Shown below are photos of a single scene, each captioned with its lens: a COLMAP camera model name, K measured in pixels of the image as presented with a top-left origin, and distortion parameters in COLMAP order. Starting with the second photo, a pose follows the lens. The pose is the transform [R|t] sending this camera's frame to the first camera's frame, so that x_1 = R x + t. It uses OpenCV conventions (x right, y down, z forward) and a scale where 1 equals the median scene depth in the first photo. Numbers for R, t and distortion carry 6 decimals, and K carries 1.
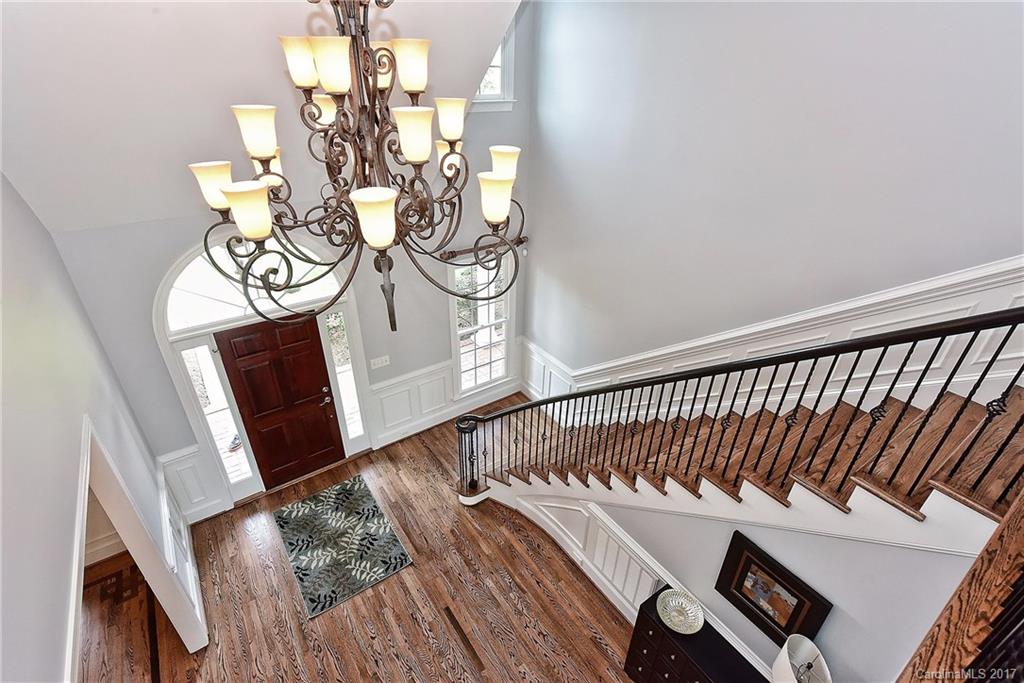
lens RADIAL K [[485.5, 0, 512.0], [0, 485.5, 341.5], [0, 0, 1]] dist [0.000465, 0.000150]
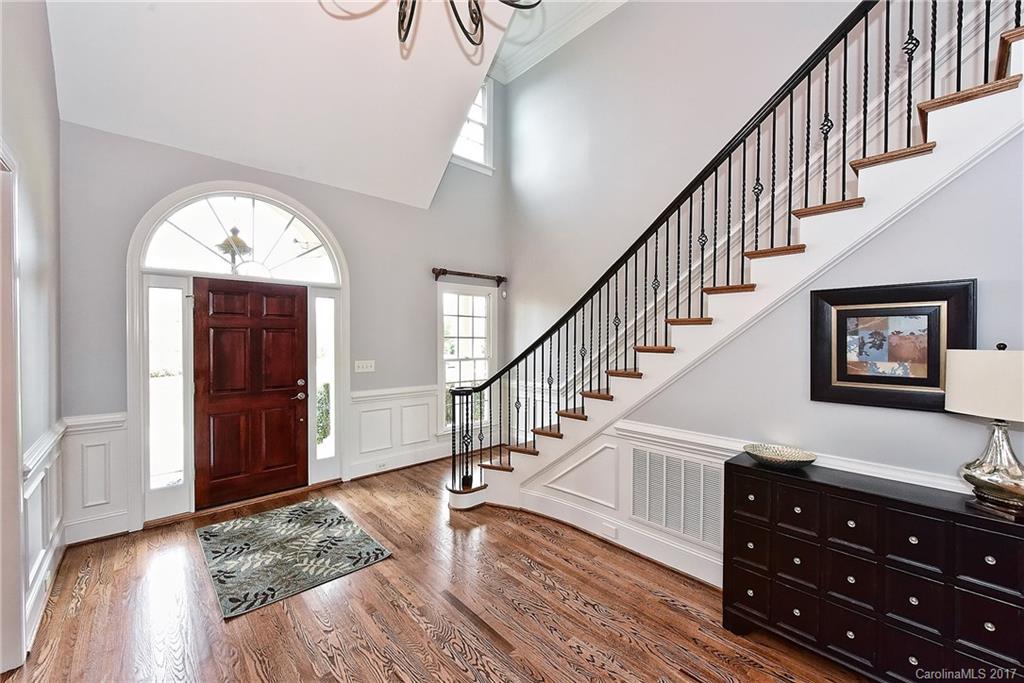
lens RADIAL K [[406.0, 0, 512.0], [0, 406.0, 341.5], [0, 0, 1]] dist [0.000335, -0.000059]
pose [[0.992016, -0.017544, 0.124882, -0.093059], [0.077063, 0.868201, -0.490192, 0.469399], [-0.099823, 0.495903, 0.862622, 0.288751]]
